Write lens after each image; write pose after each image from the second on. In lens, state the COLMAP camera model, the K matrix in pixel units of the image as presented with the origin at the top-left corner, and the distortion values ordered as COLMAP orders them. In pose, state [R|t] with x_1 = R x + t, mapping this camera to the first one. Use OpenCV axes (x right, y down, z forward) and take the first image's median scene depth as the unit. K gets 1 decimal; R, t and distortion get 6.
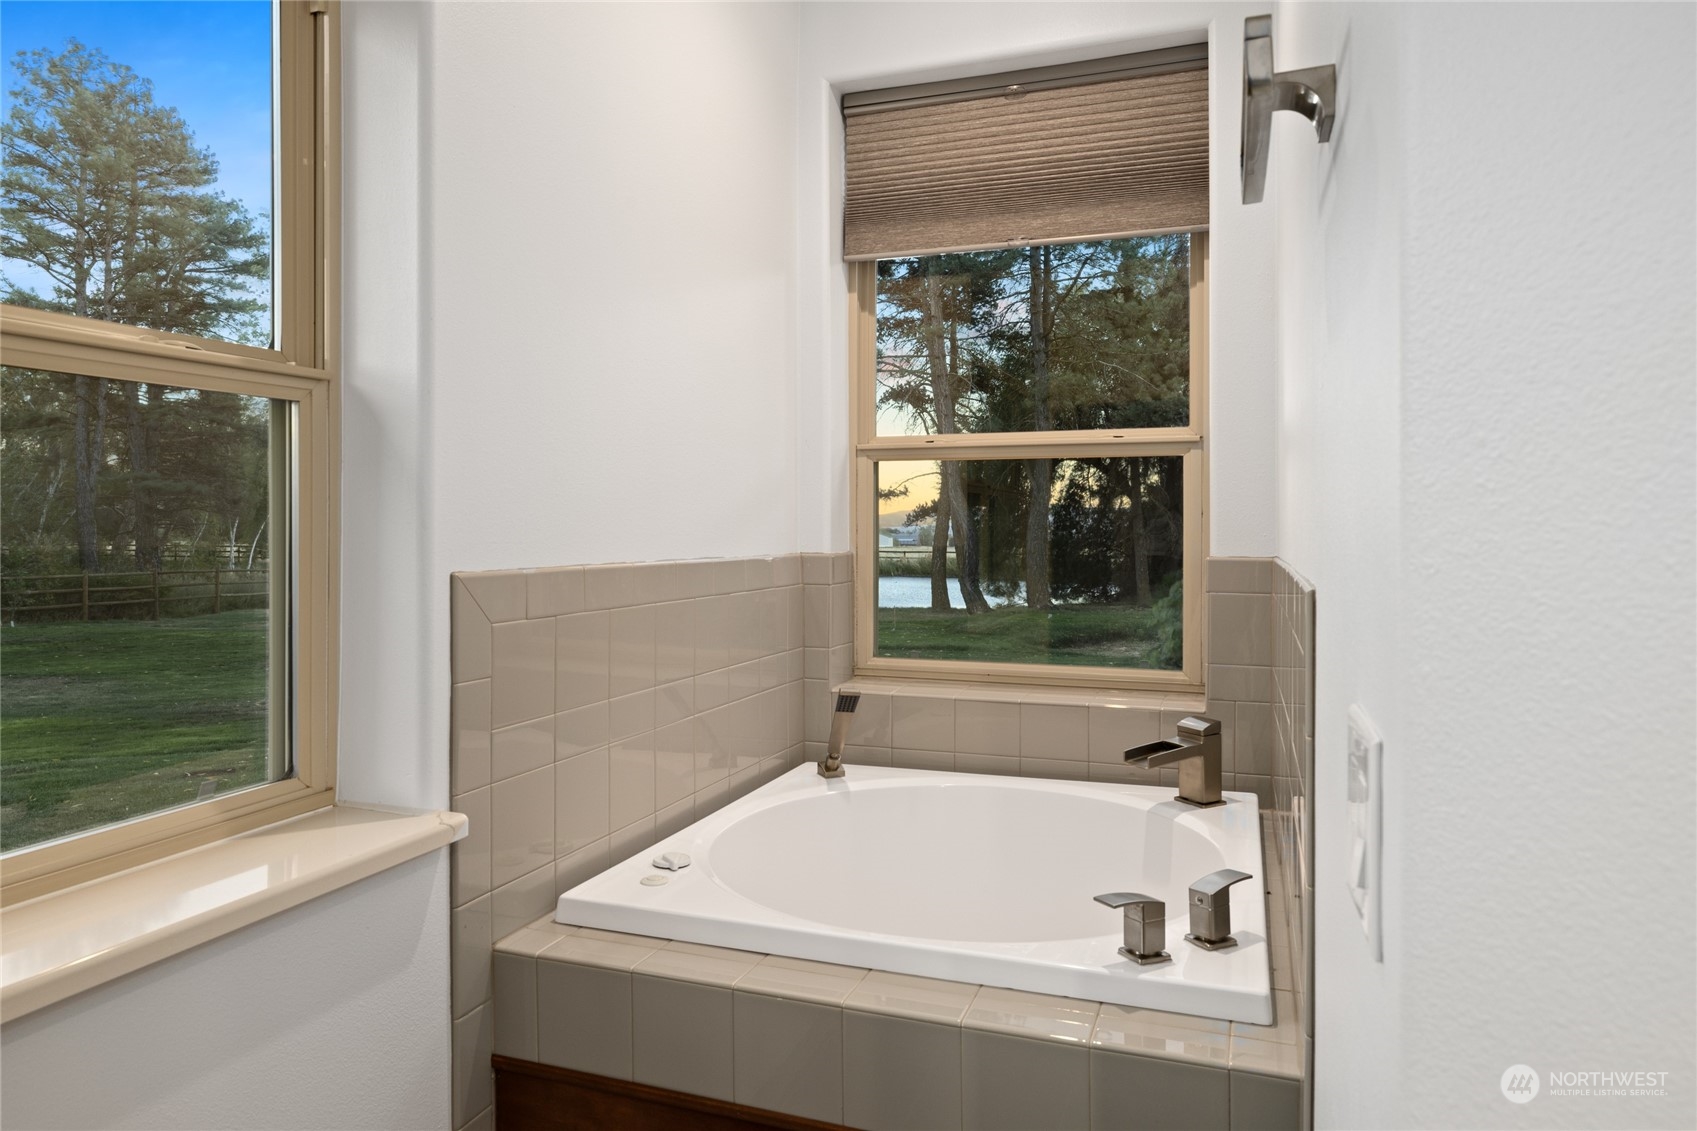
lens RADIAL K [[1123.1, 0, 851.5], [0, 1123.1, 525.6], [0, 0, 1]] dist [-0.001043, -0.000621]
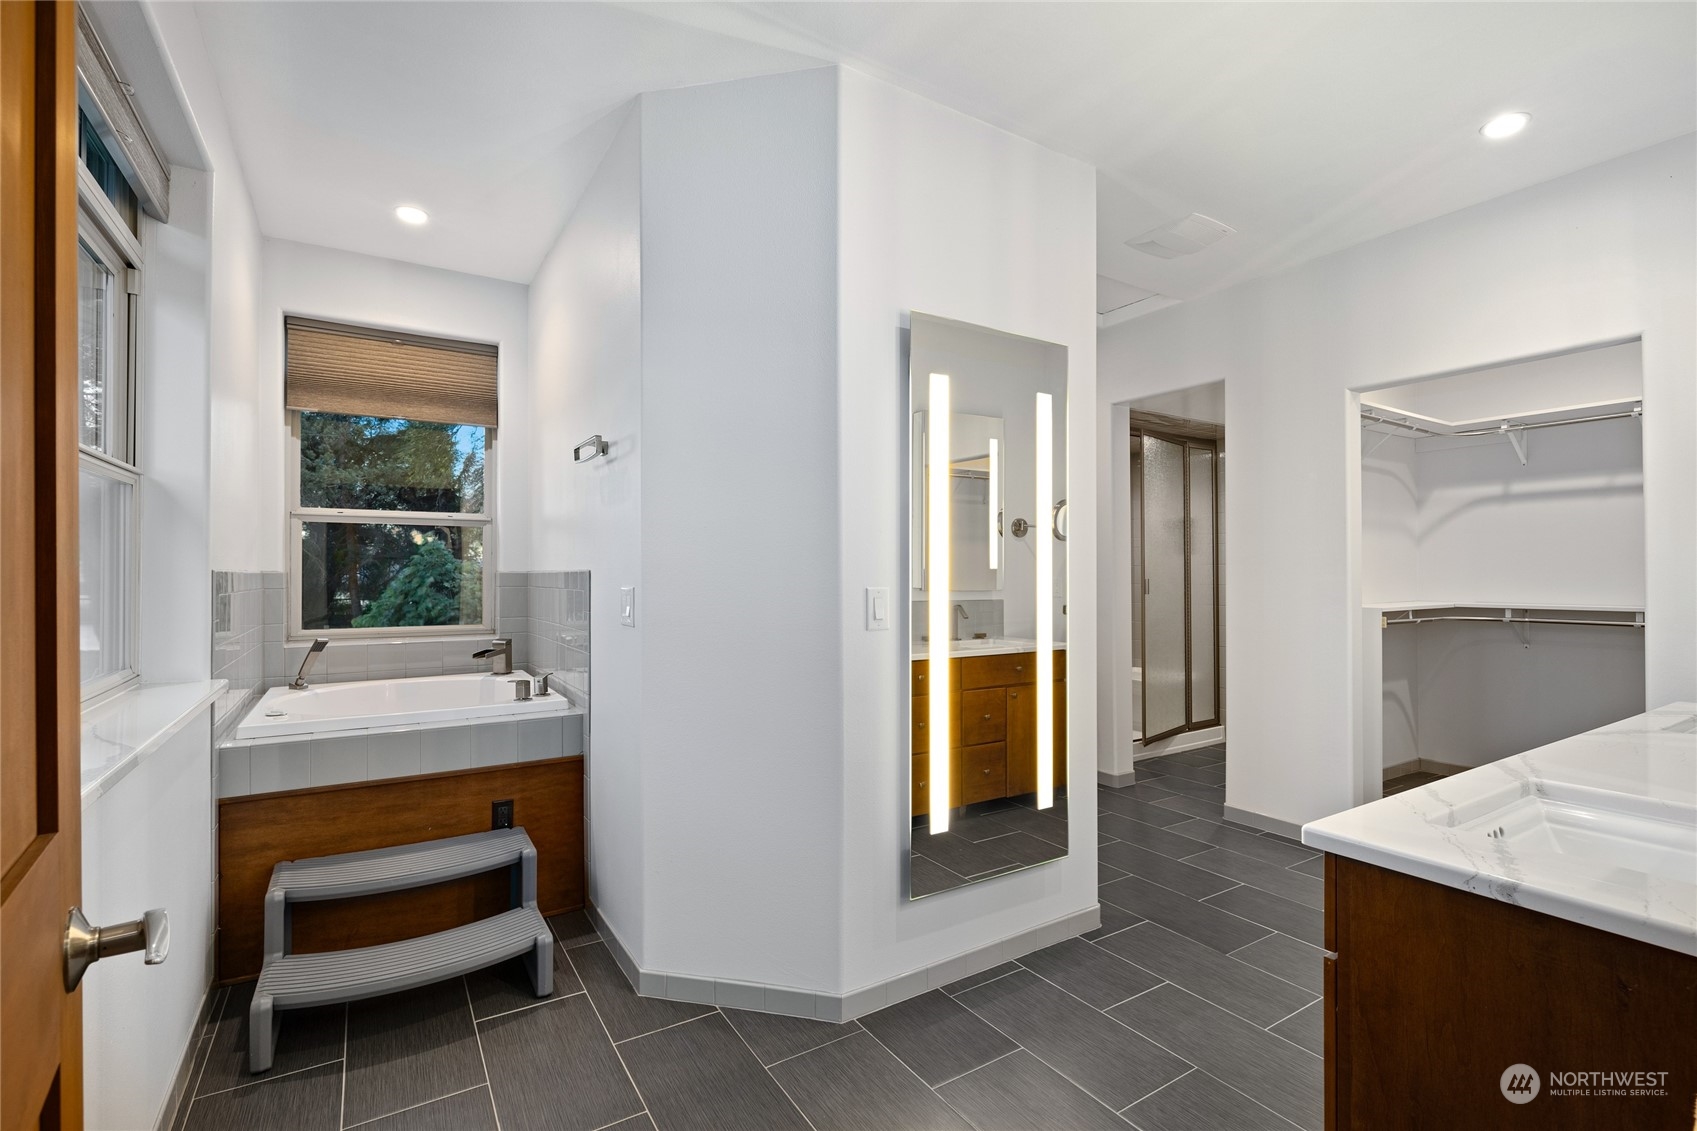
lens RADIAL K [[771.7, 0, 848.5], [0, 771.7, 565.5], [0, 0, 1]] dist [-0.000507, 0.000131]
pose [[0.633819, 0.004653, 0.773467, -0.430233], [0.004064, 0.999948, -0.009346, 0.032553], [-0.773471, 0.009067, 0.633767, -0.525928]]
